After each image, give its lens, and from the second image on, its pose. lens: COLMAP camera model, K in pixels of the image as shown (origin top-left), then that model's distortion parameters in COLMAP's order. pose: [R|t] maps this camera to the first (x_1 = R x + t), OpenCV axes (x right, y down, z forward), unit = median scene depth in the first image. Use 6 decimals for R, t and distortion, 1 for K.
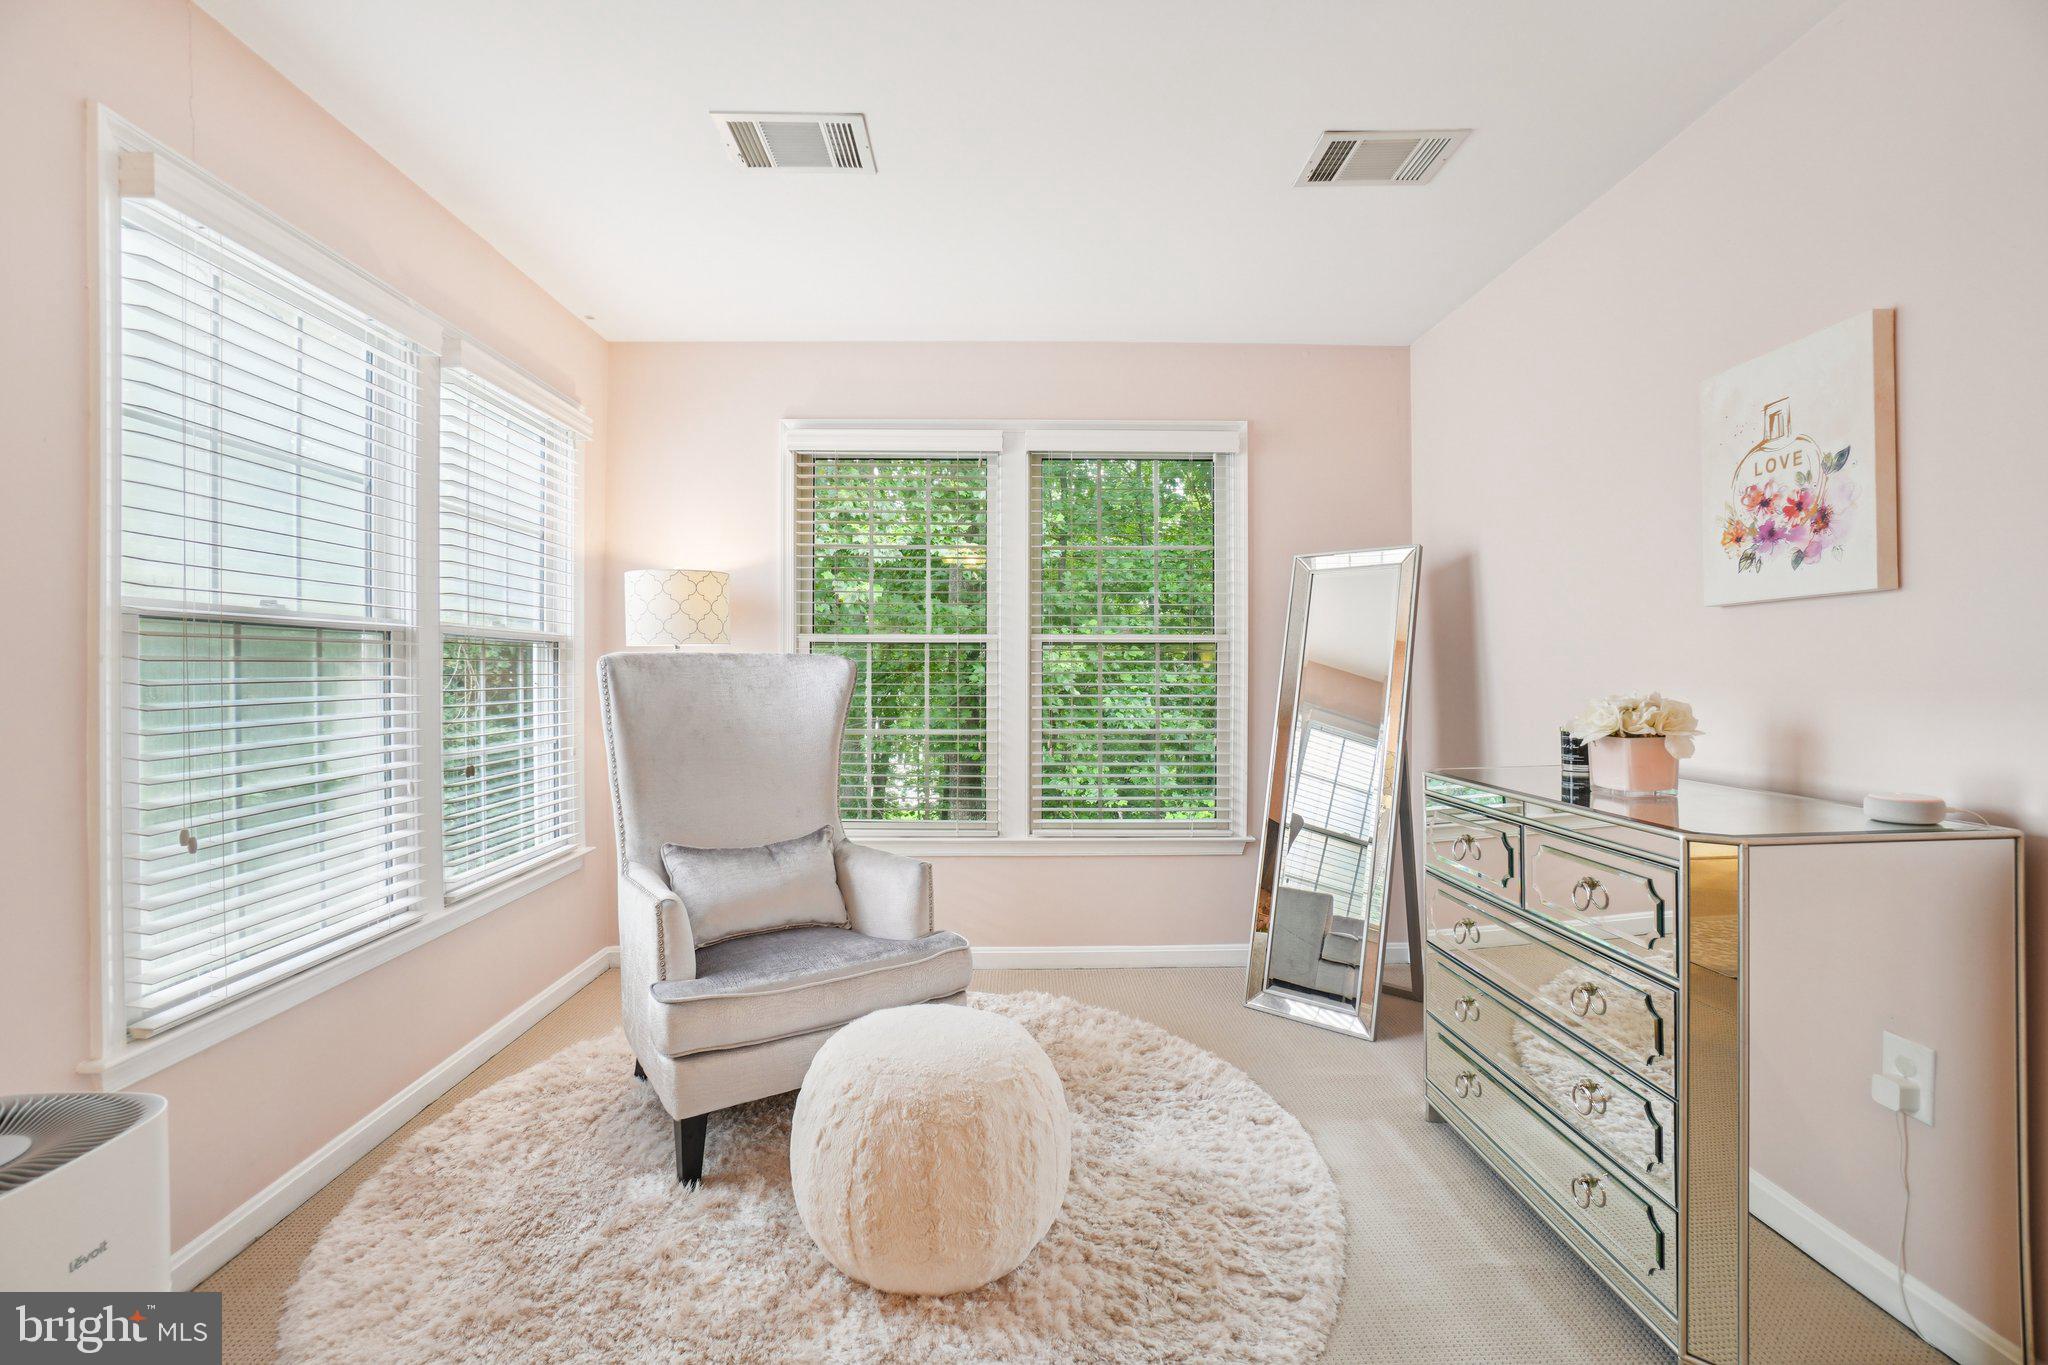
lens RADIAL K [[917.7, 0, 1017.4], [0, 917.7, 675.6], [0, 0, 1]] dist [-0.059361, 0.023138]
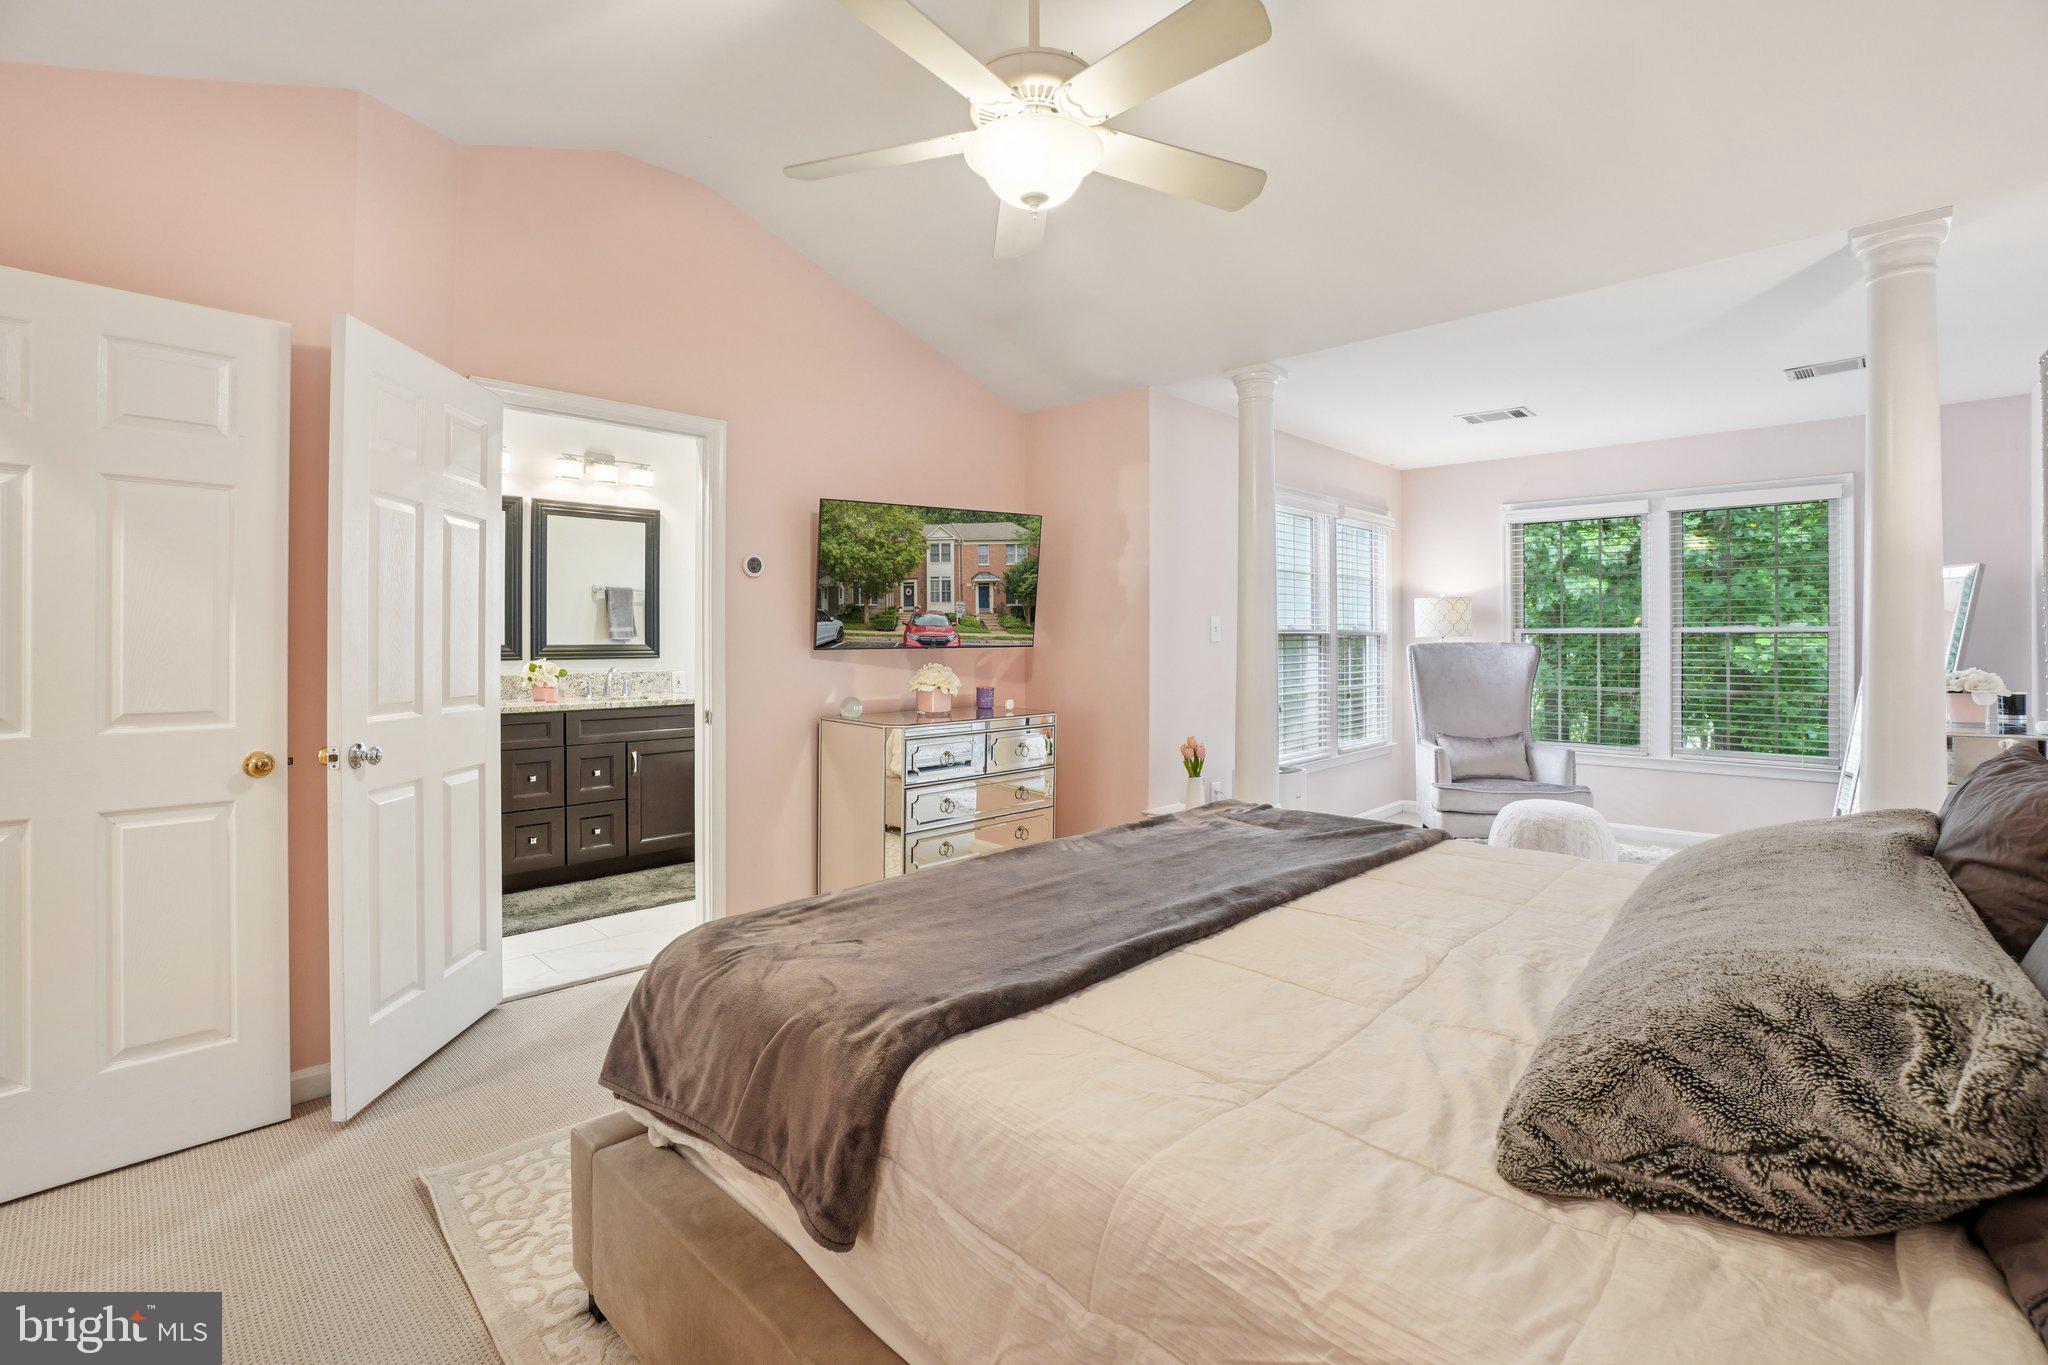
lens RADIAL K [[915.2, 0, 1022.1], [0, 915.2, 654.2], [0, 0, 1]] dist [-0.063298, 0.022279]
pose [[0.708812, 0.006140, -0.705370, 0.341952], [-0.001277, 0.999972, 0.007421, -0.011460], [0.705396, -0.004359, 0.708800, -0.976687]]
